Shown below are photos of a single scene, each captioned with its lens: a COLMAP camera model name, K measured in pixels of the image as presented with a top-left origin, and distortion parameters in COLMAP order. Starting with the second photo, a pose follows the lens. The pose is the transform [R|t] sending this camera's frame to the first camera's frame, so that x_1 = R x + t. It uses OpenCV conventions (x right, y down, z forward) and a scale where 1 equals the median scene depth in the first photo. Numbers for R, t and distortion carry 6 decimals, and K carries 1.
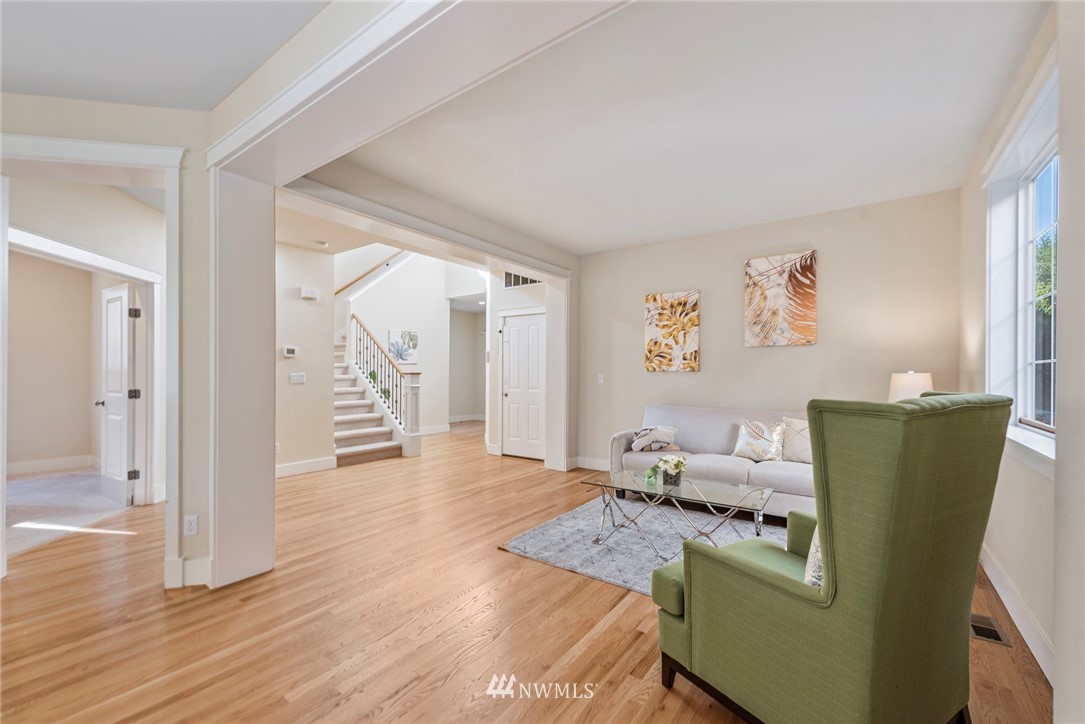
lens RADIAL K [[441.6, 0, 539.4], [0, 441.6, 373.3], [0, 0, 1]] dist [0.000949, 0.000088]
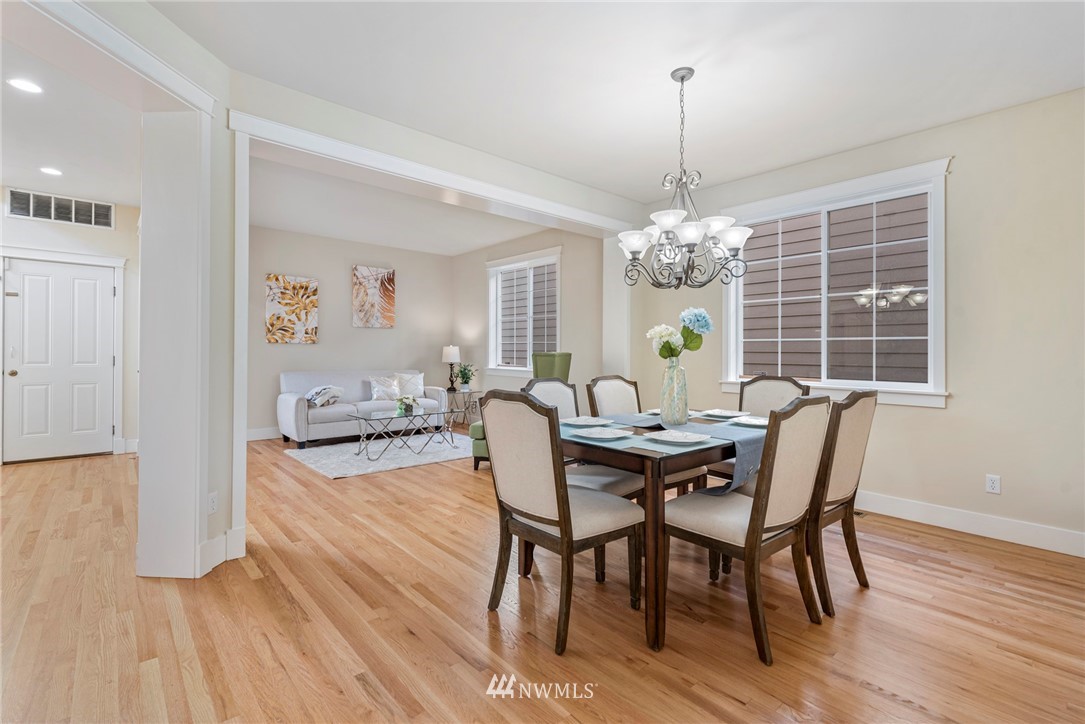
lens RADIAL K [[493.7, 0, 543.1], [0, 493.7, 353.3], [0, 0, 1]] dist [0.019289, -0.000471]
pose [[0.223023, -0.001330, 0.974812, -0.853790], [-0.006098, 0.999978, 0.002760, 0.014745], [-0.974794, -0.006560, 0.223010, 0.055485]]
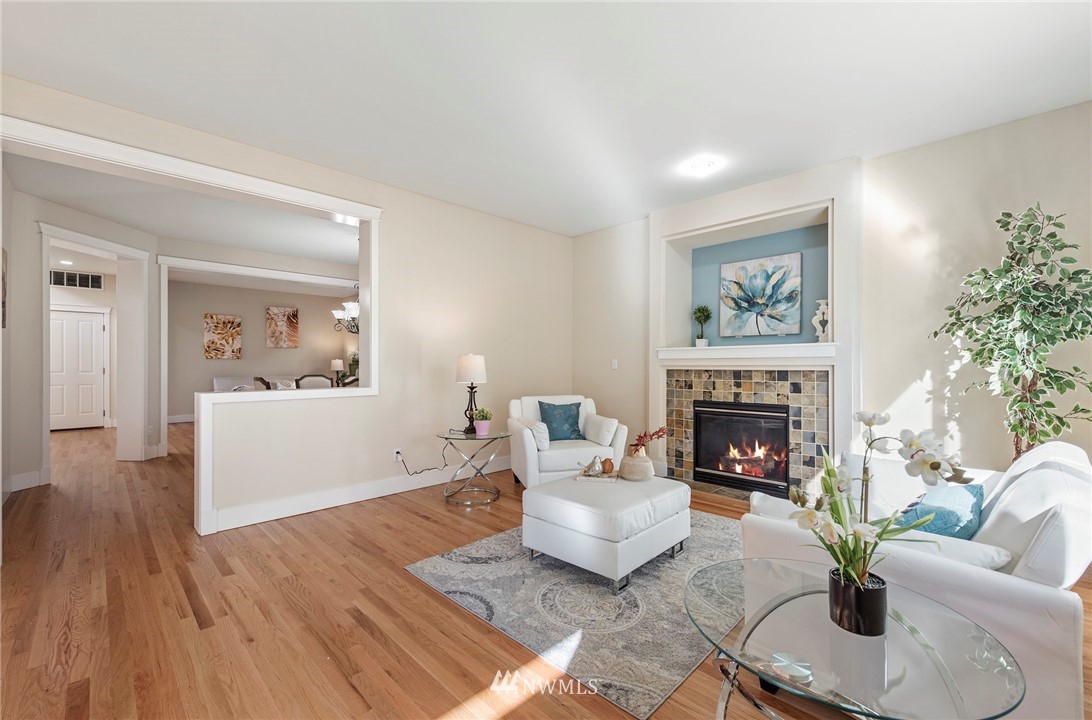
lens RADIAL K [[456.9, 0, 542.3], [0, 456.9, 363.3], [0, 0, 1]] dist [0.001009, 0.000189]
pose [[0.166959, -0.003011, 0.985959, -1.352150], [0.004493, 0.999987, 0.002293, 0.016468], [-0.985954, 0.004047, 0.166970, -0.612152]]
